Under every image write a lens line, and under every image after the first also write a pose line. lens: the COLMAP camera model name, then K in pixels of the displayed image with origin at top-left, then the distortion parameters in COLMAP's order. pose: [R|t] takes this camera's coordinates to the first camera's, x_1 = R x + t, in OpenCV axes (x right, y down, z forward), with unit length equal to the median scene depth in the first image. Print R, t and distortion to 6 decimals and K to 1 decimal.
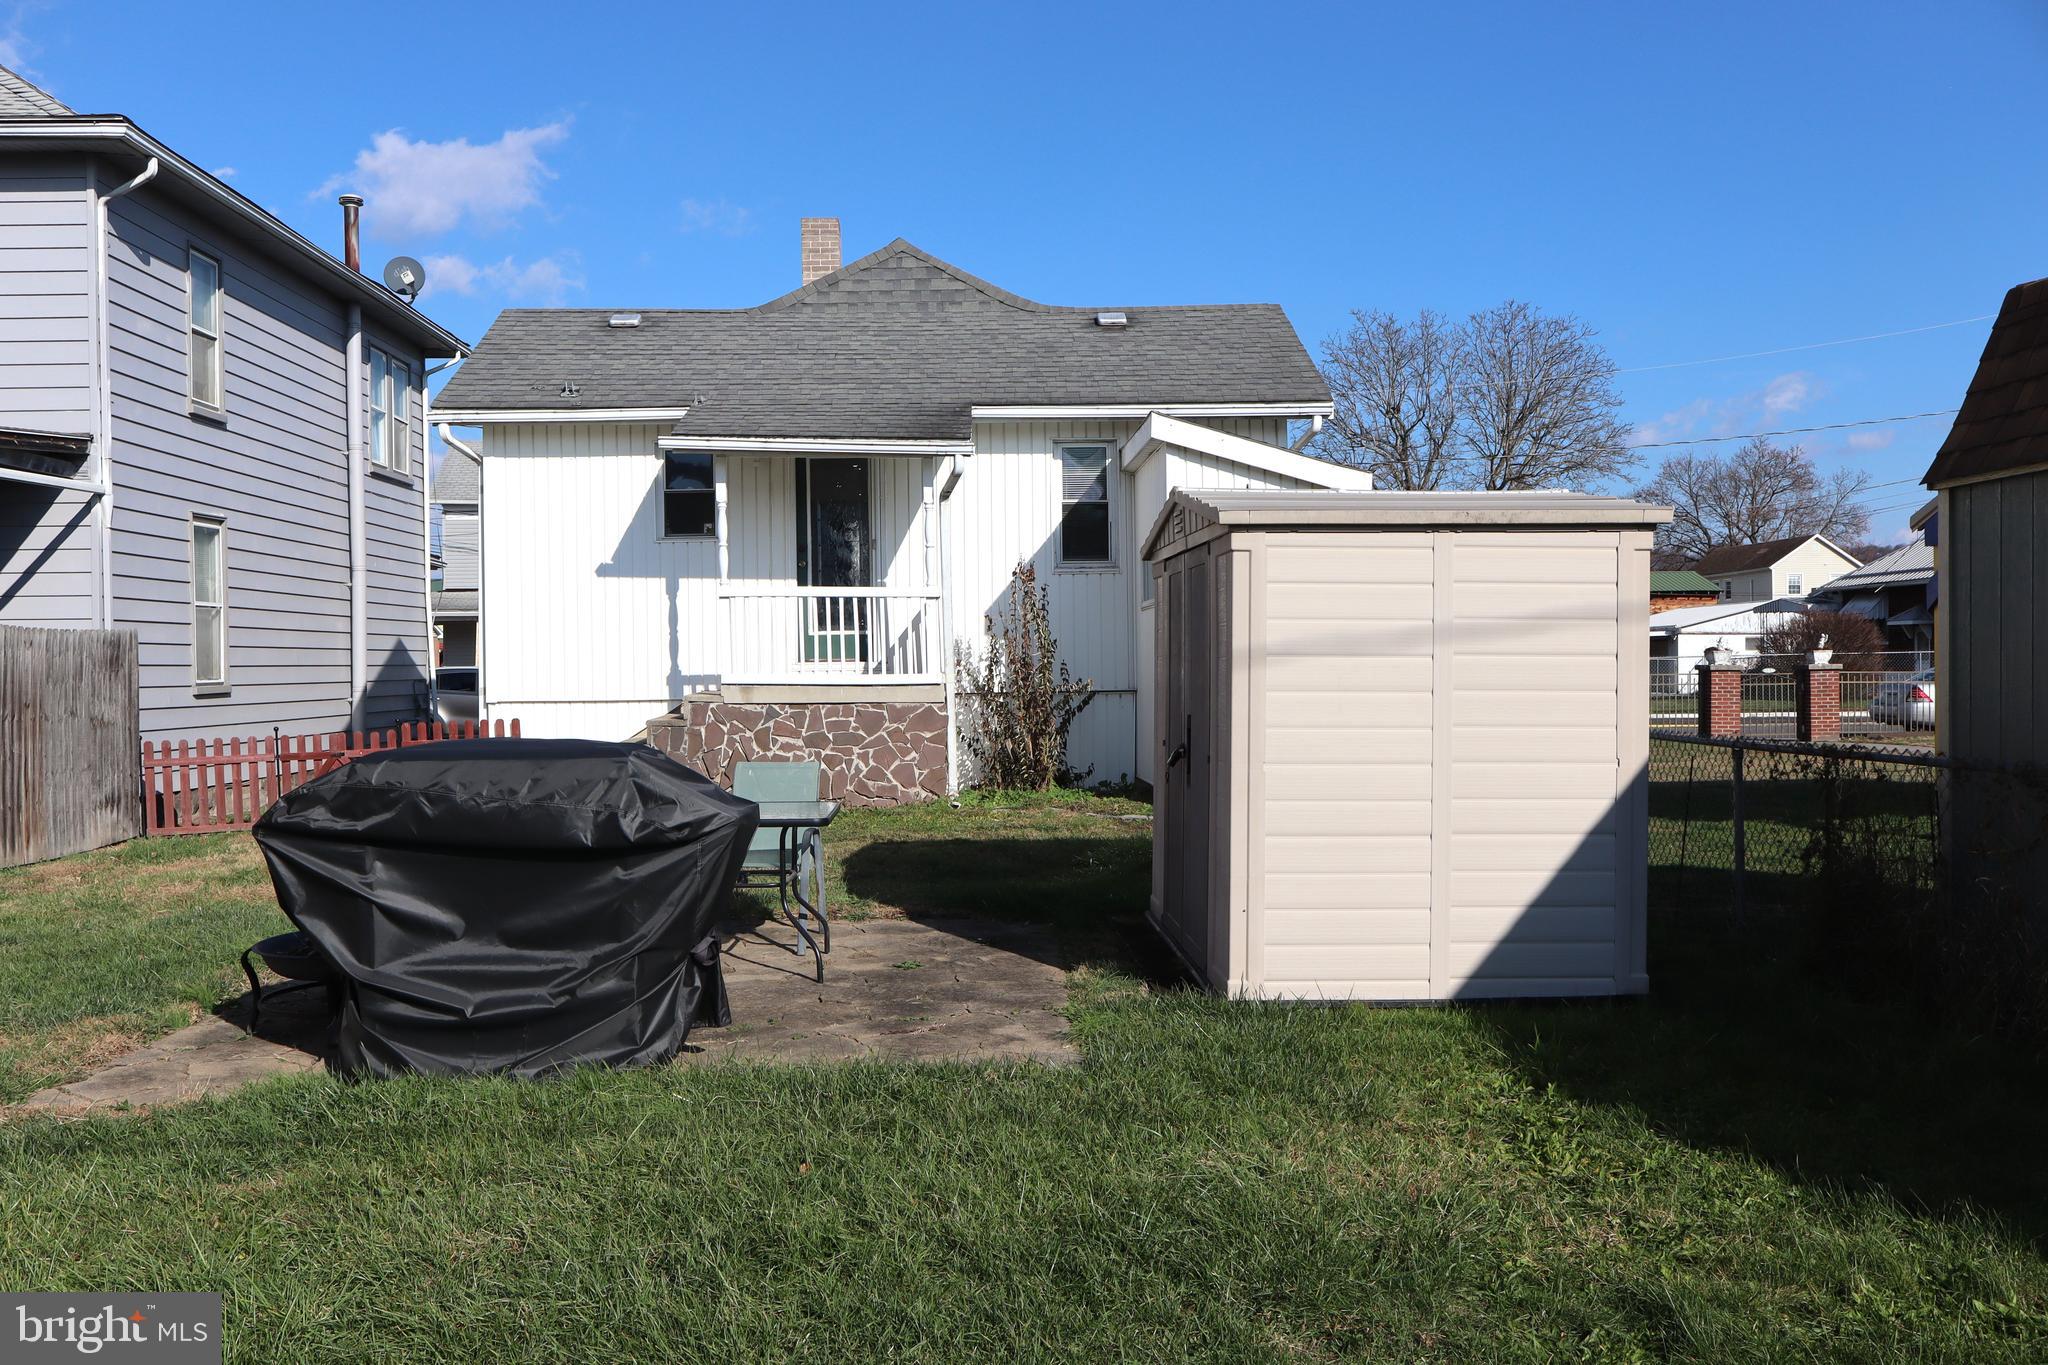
lens RADIAL K [[1705.4, 0, 1017.0], [0, 1705.4, 686.8], [0, 0, 1]] dist [0.001773, -0.002517]
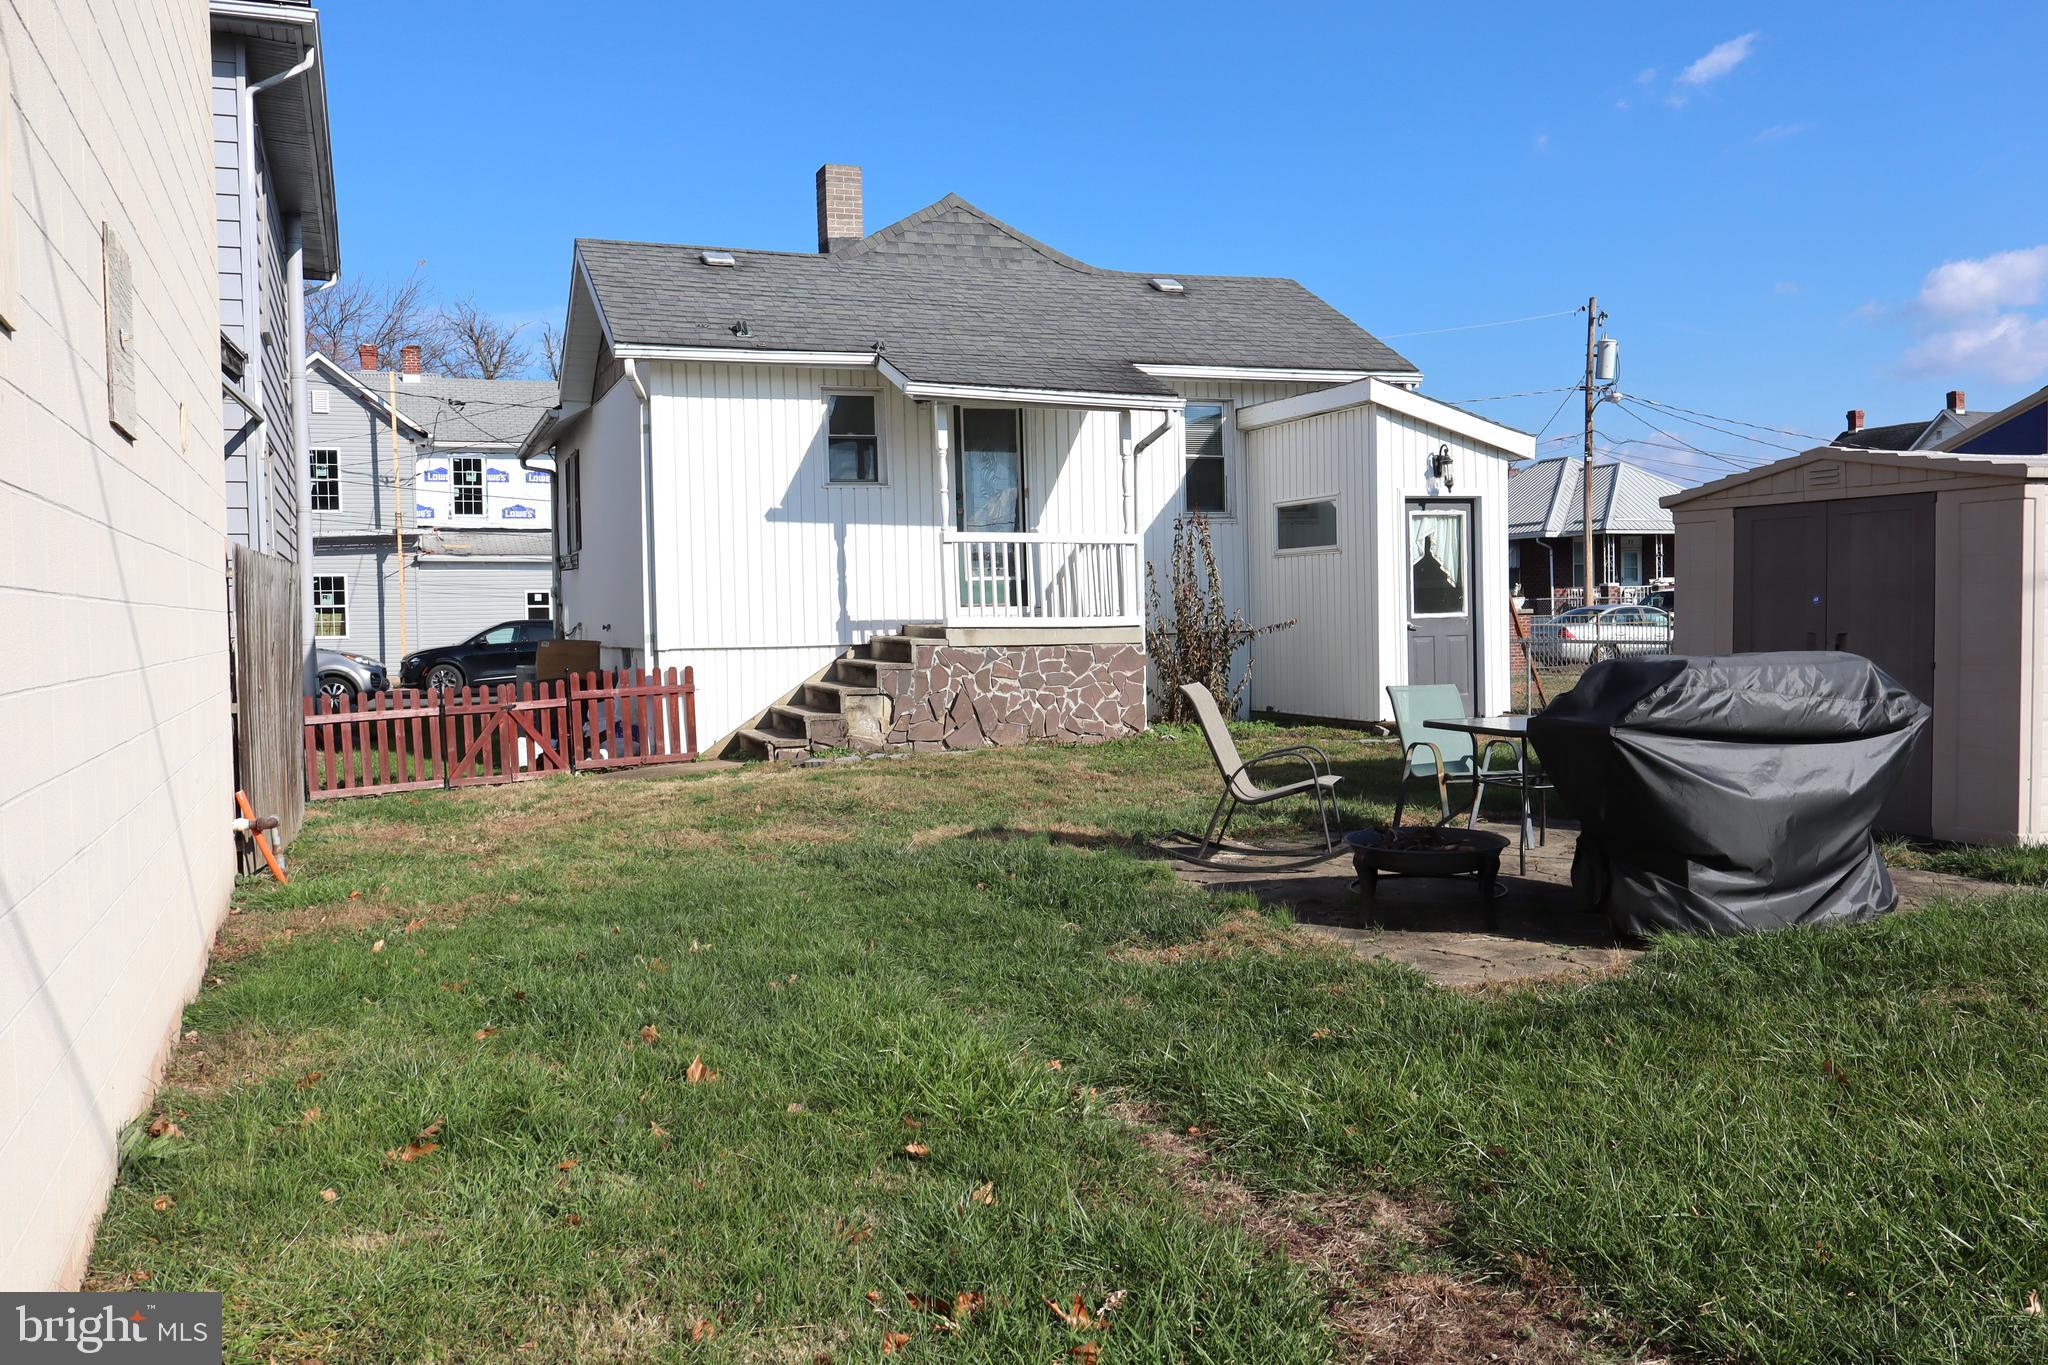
lens RADIAL K [[1705.4, 0, 1016.2], [0, 1705.4, 678.4], [0, 0, 1]] dist [0.001773, -0.002517]
pose [[0.941341, -0.020350, 0.336844, -0.443653], [0.013774, 0.999665, 0.021903, 0.006505], [-0.337177, -0.015978, 0.941306, 0.023933]]
